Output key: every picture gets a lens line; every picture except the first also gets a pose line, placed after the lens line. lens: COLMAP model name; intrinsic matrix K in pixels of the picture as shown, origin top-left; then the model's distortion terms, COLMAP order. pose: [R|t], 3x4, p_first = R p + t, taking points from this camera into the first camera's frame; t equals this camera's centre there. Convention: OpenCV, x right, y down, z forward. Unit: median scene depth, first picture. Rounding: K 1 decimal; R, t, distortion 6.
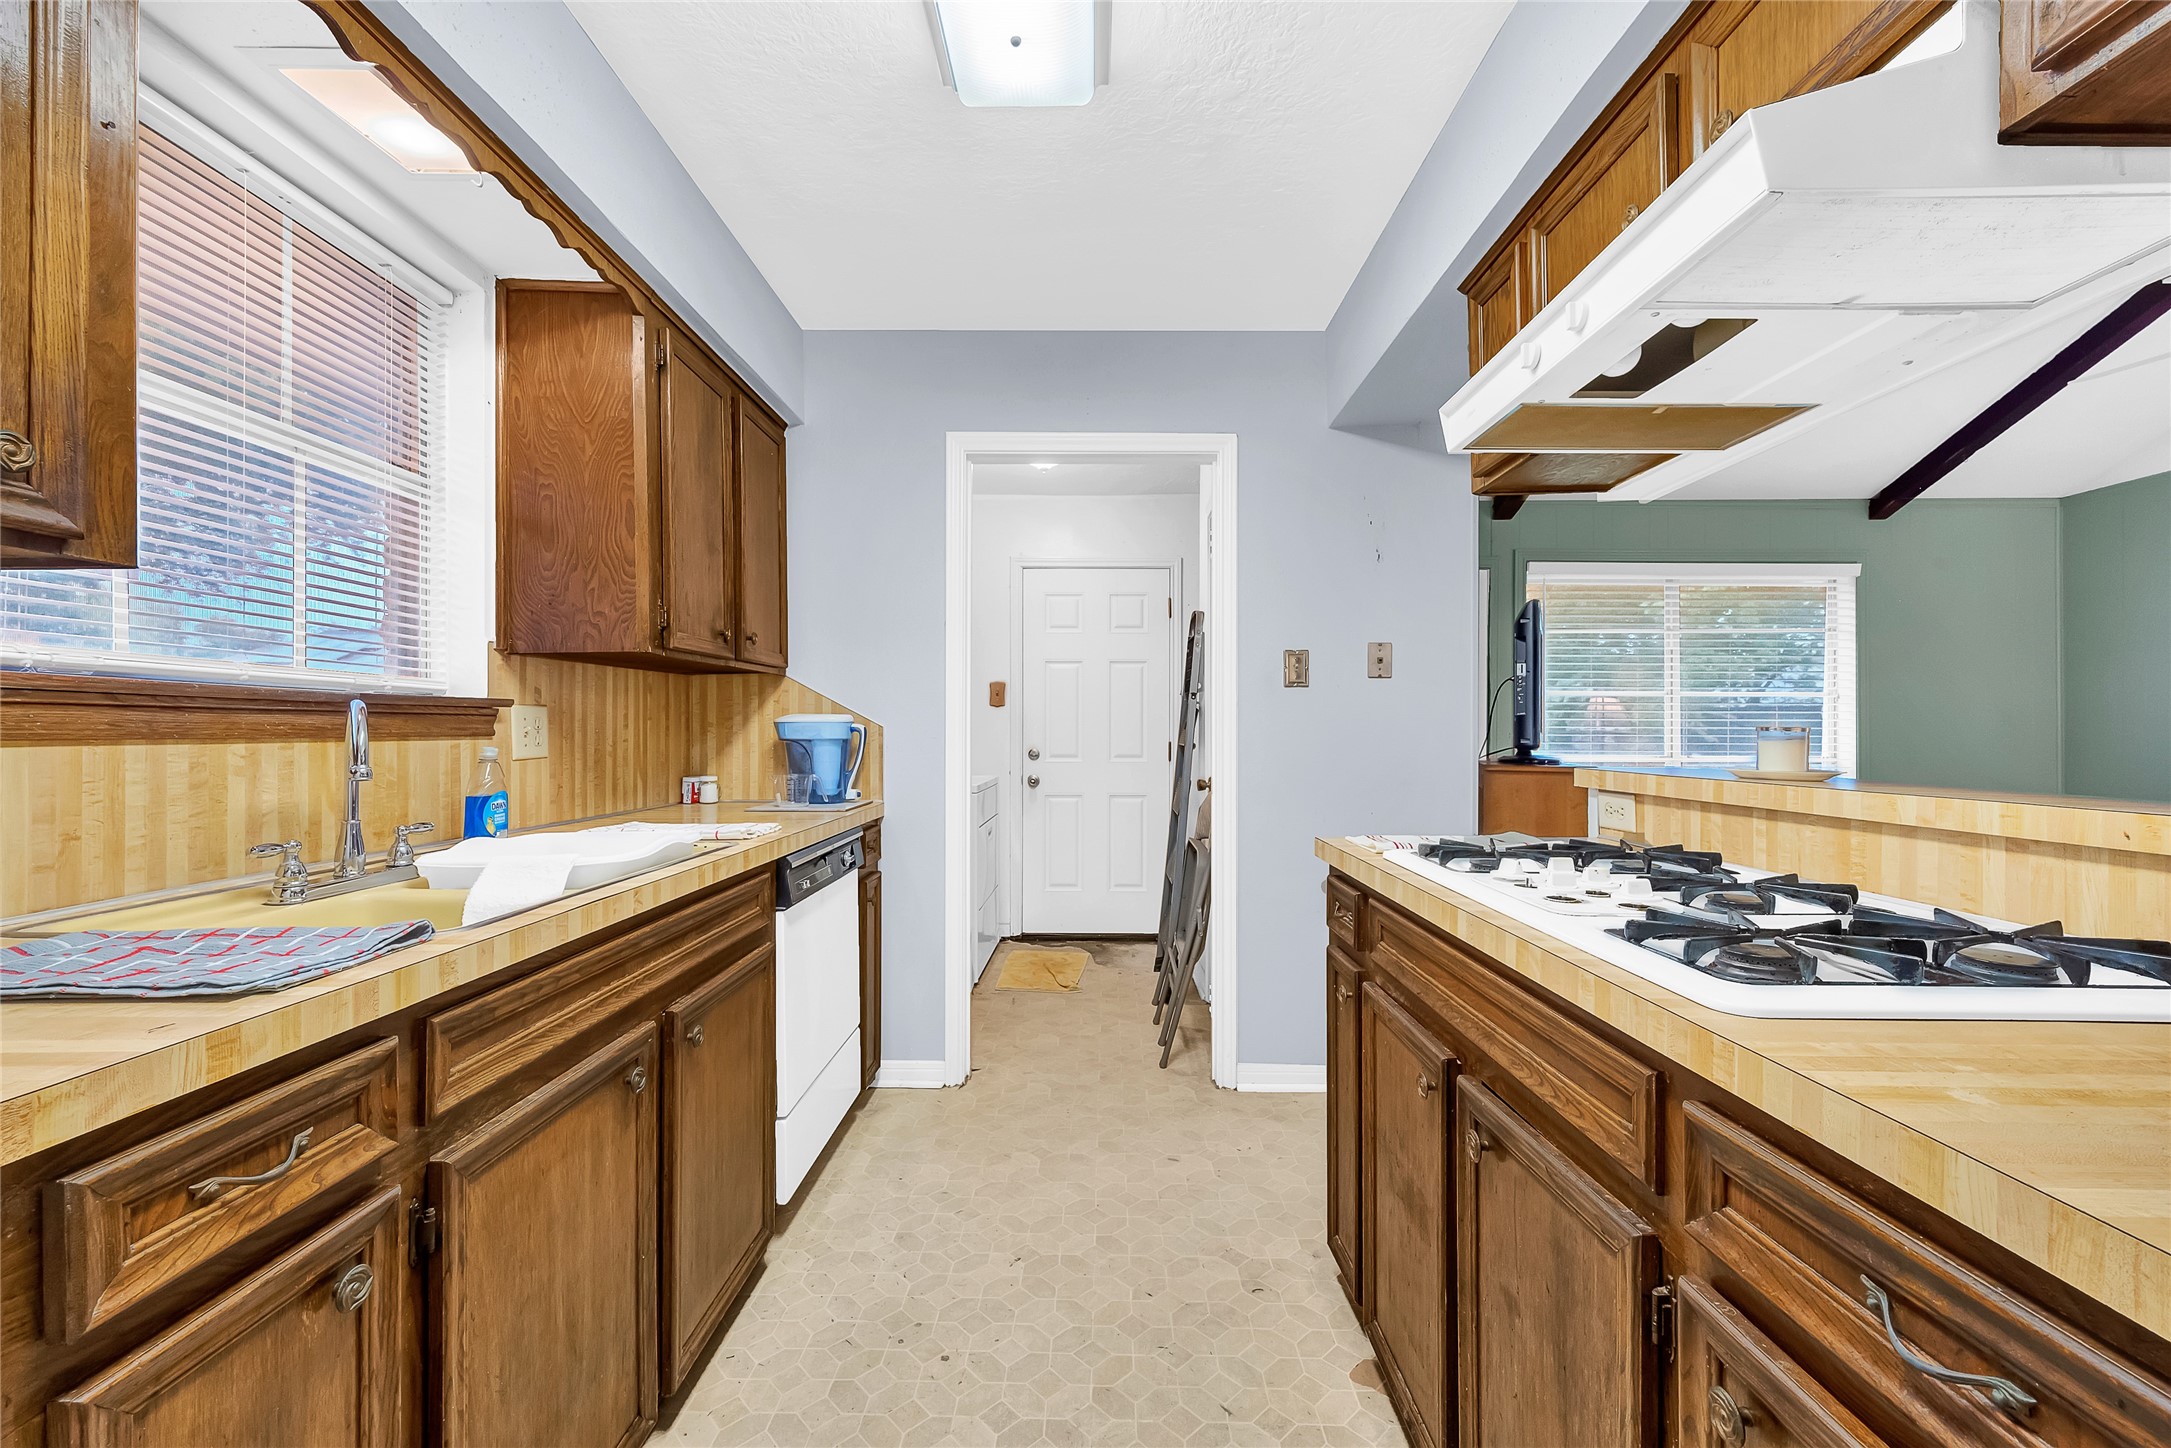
lens RADIAL K [[908.8, 0, 1084.3], [0, 908.8, 728.7], [0, 0, 1]] dist [-0.000479, -0.000060]
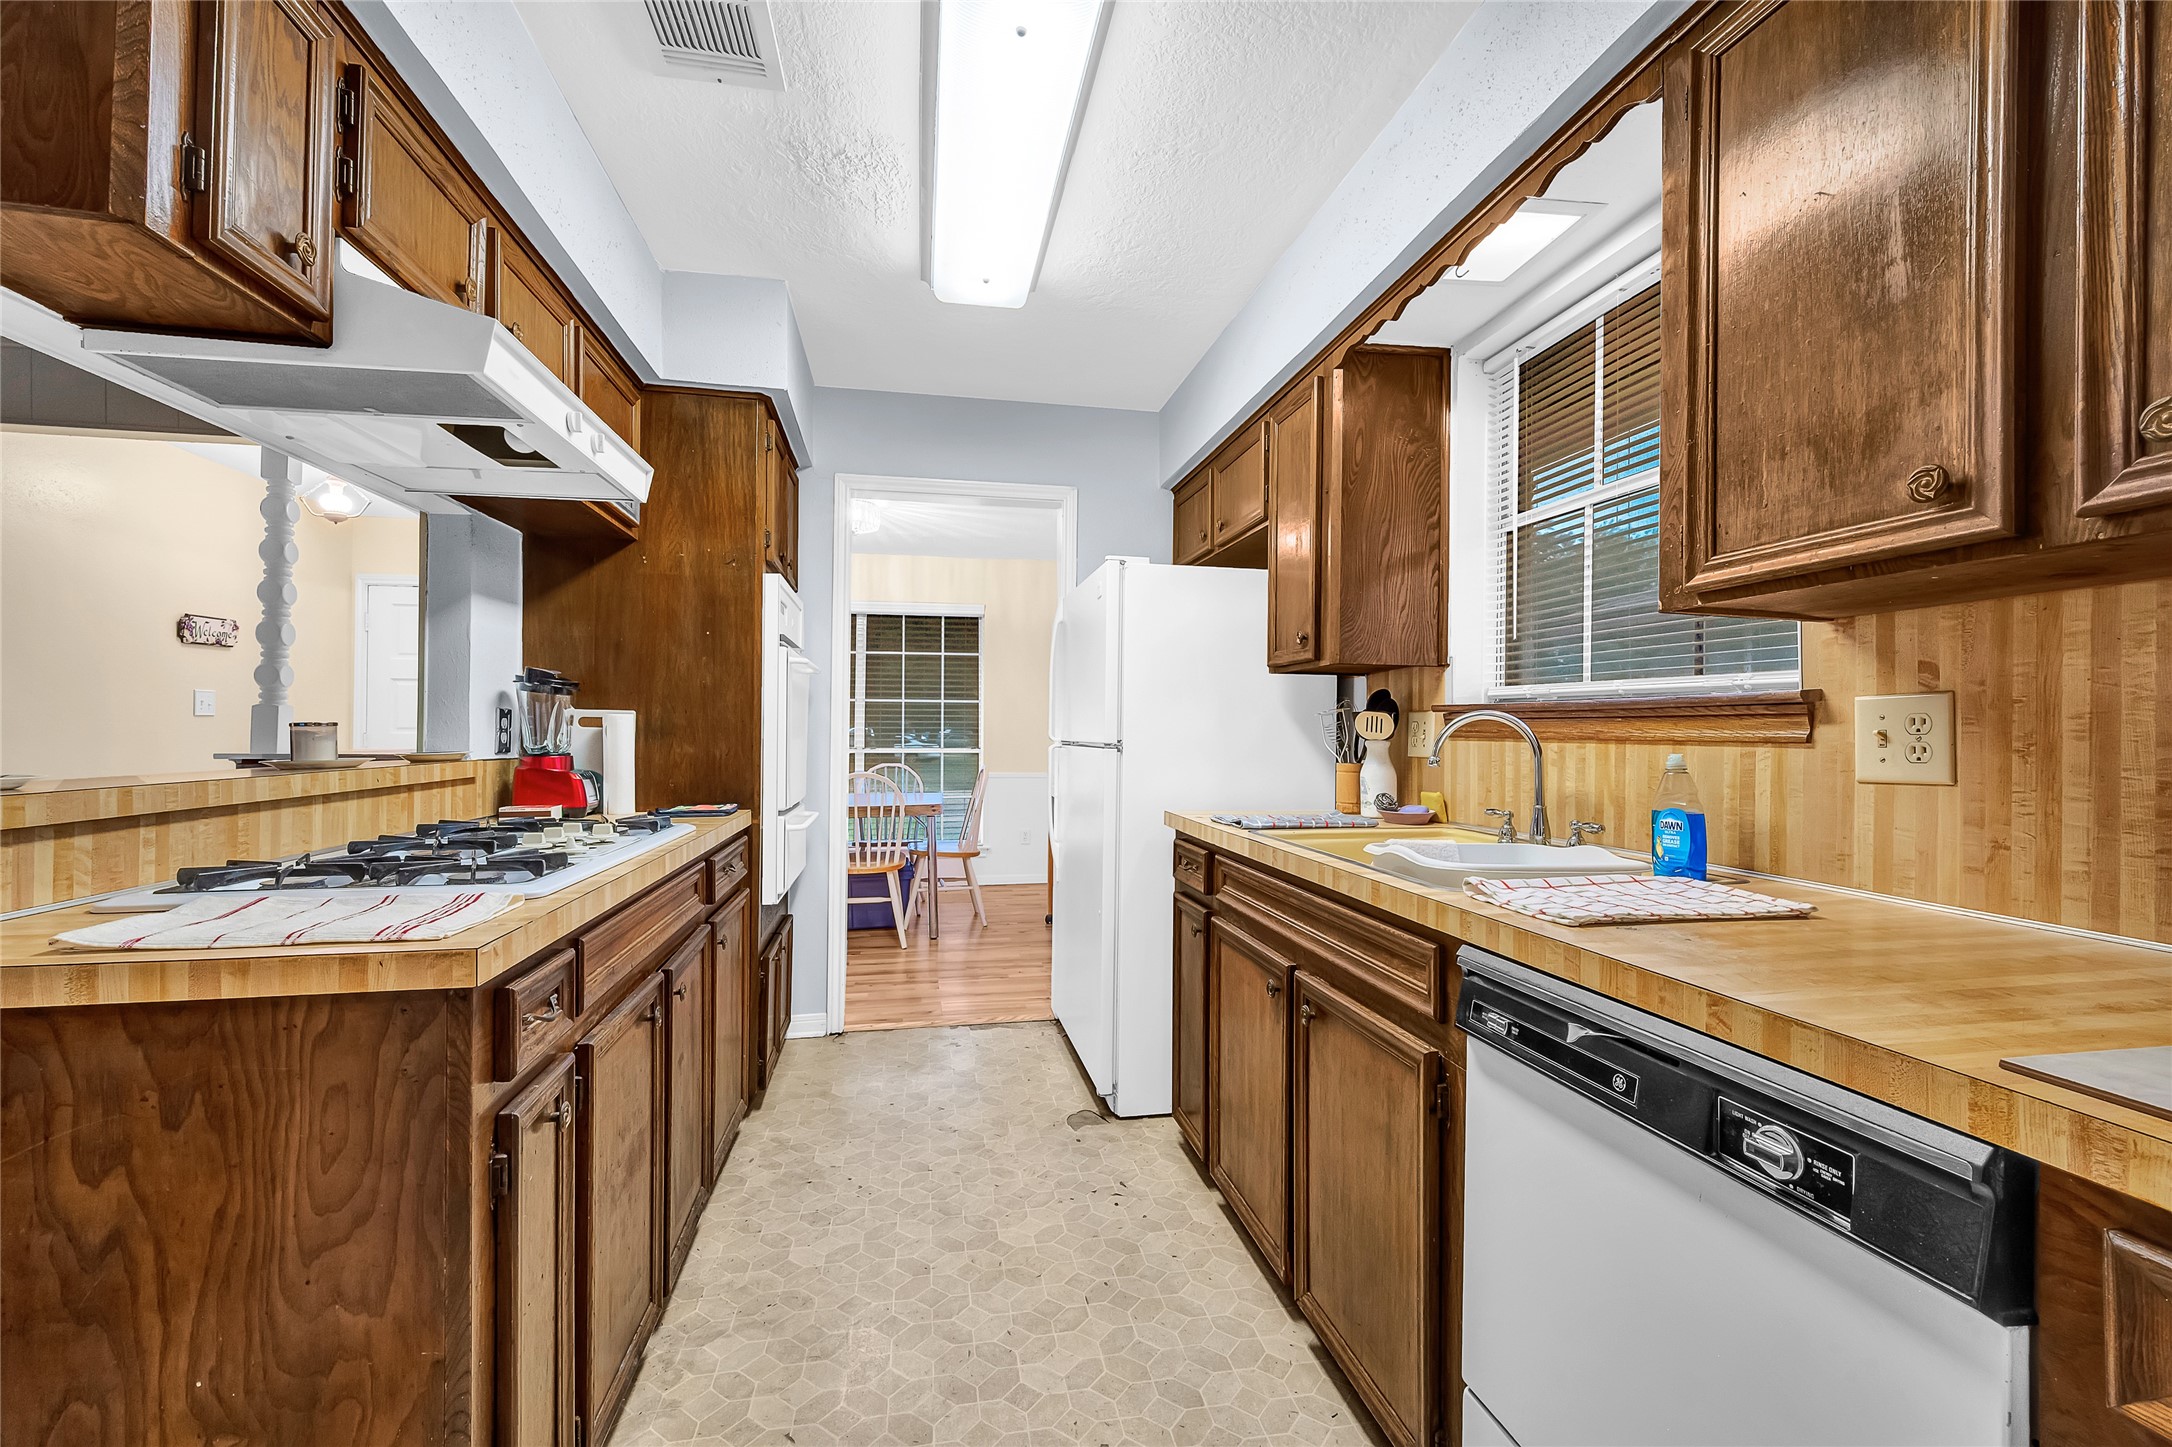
lens RADIAL K [[941.2, 0, 1096.3], [0, 941.2, 719.0], [0, 0, 1]] dist [-0.025030, -0.000081]
pose [[-0.980922, -0.008903, -0.194196, 0.028388], [-0.006641, 0.999902, -0.012293, 0.001914], [0.194287, -0.010768, -0.980886, 1.760601]]
